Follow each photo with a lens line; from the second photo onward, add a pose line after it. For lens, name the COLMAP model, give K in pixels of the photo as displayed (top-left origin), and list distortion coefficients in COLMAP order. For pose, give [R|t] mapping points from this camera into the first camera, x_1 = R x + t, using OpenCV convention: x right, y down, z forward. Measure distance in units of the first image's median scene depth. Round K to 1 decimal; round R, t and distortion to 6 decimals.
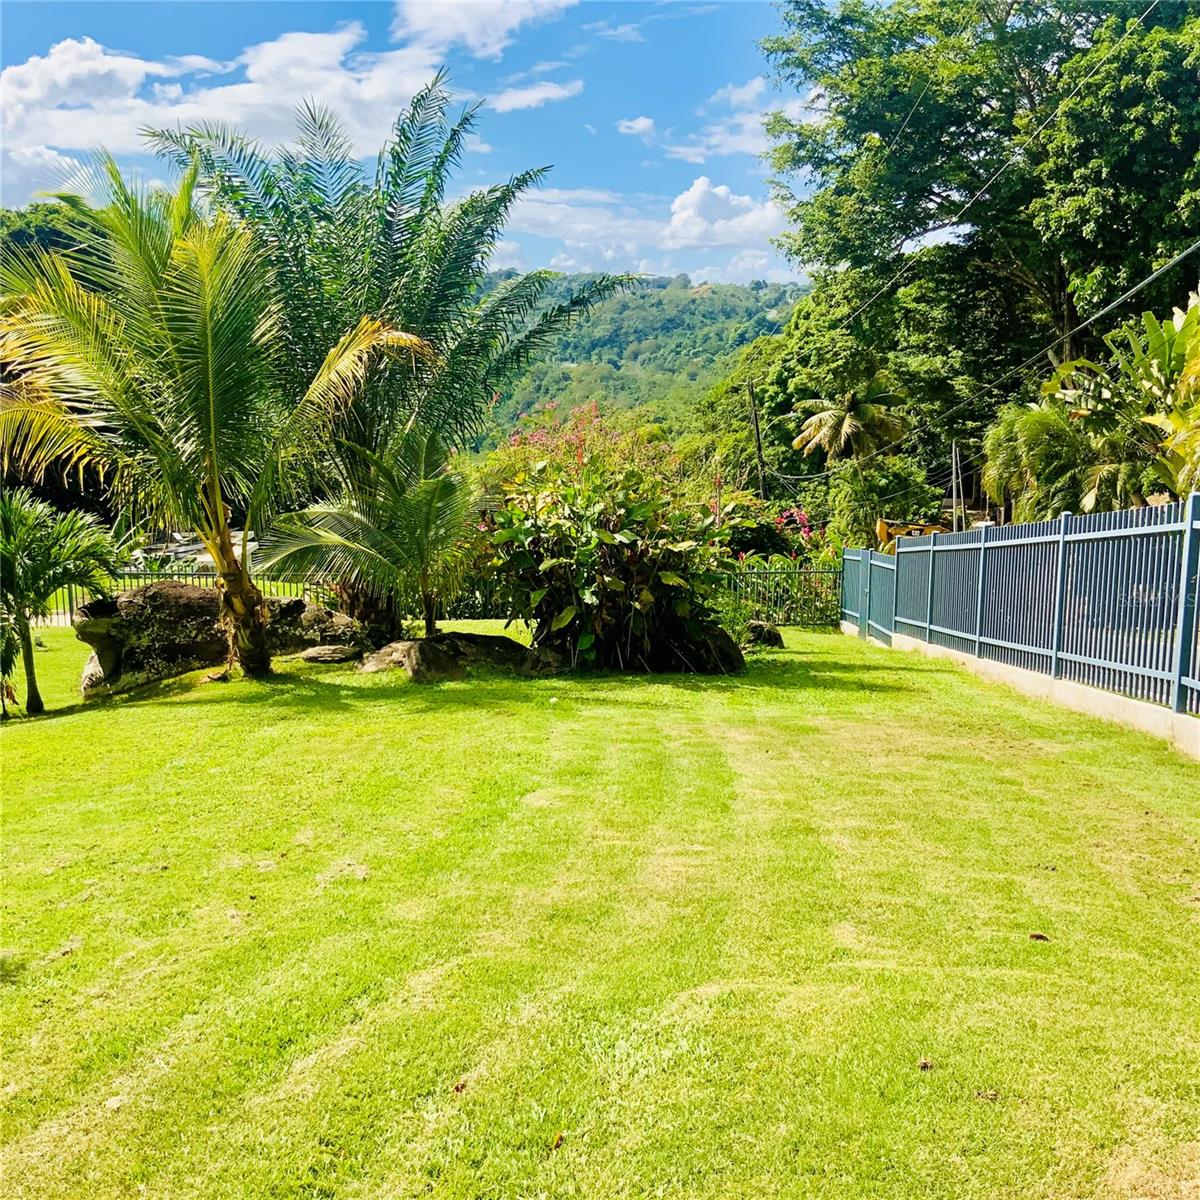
lens RADIAL K [[1258.8, 0, 622.4], [0, 1258.8, 644.7], [0, 0, 1]] dist [0.095511, -0.155834]
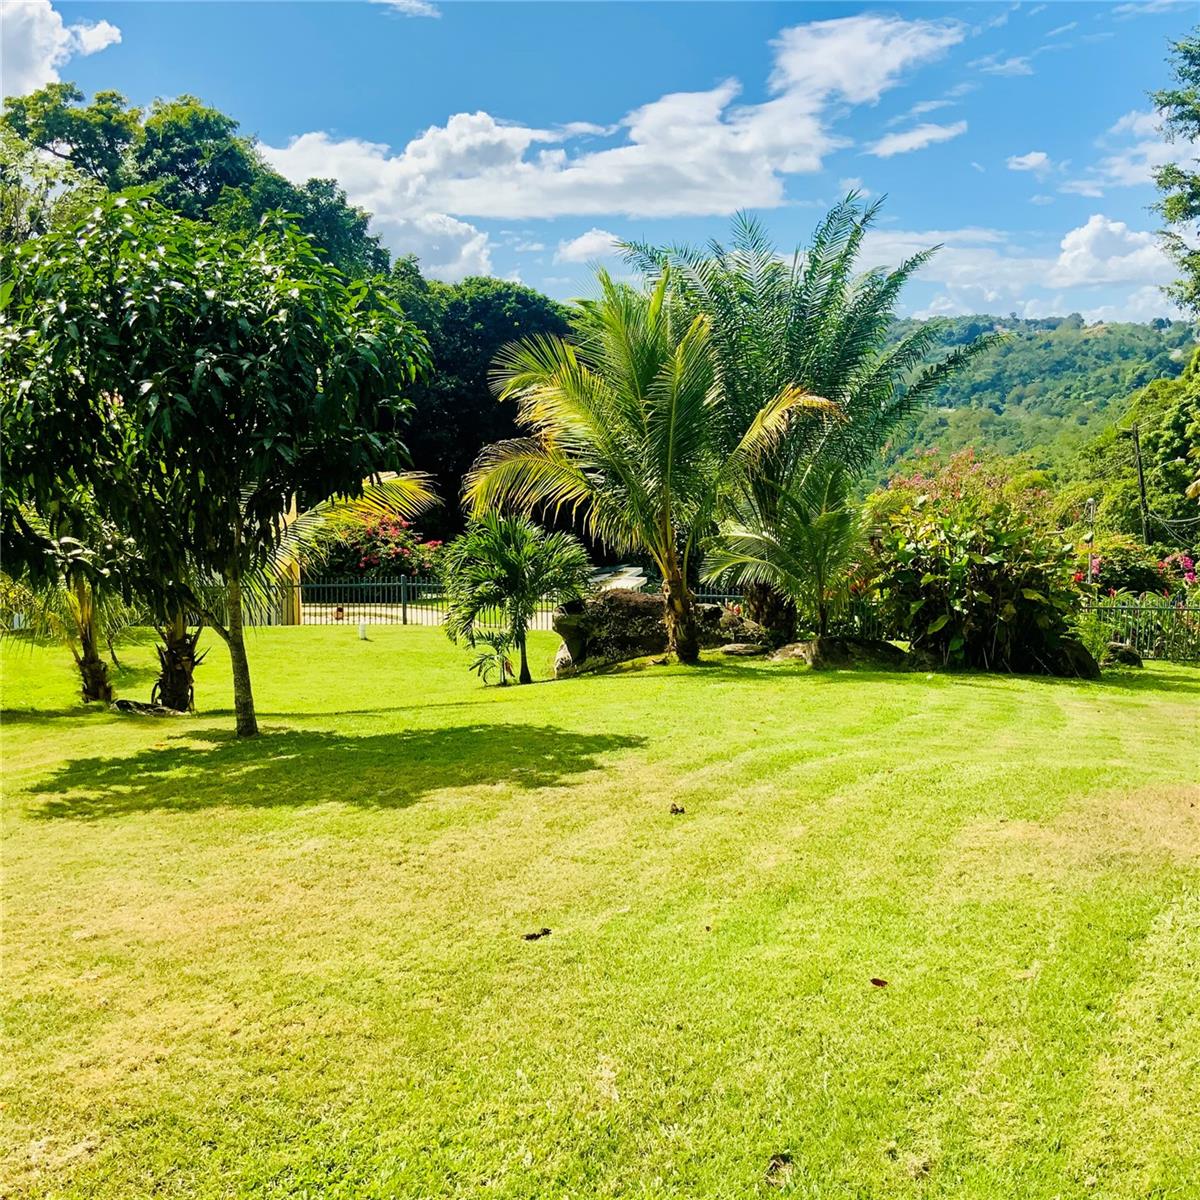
lens RADIAL K [[1354.4, 0, 598.4], [0, 1354.4, 593.2], [0, 0, 1]] dist [0.029459, -0.082505]
pose [[0.958296, 0.027507, -0.284452, 0.009478], [-0.051133, 0.995798, -0.075966, 0.057069], [0.281167, 0.087343, 0.955676, -0.298876]]
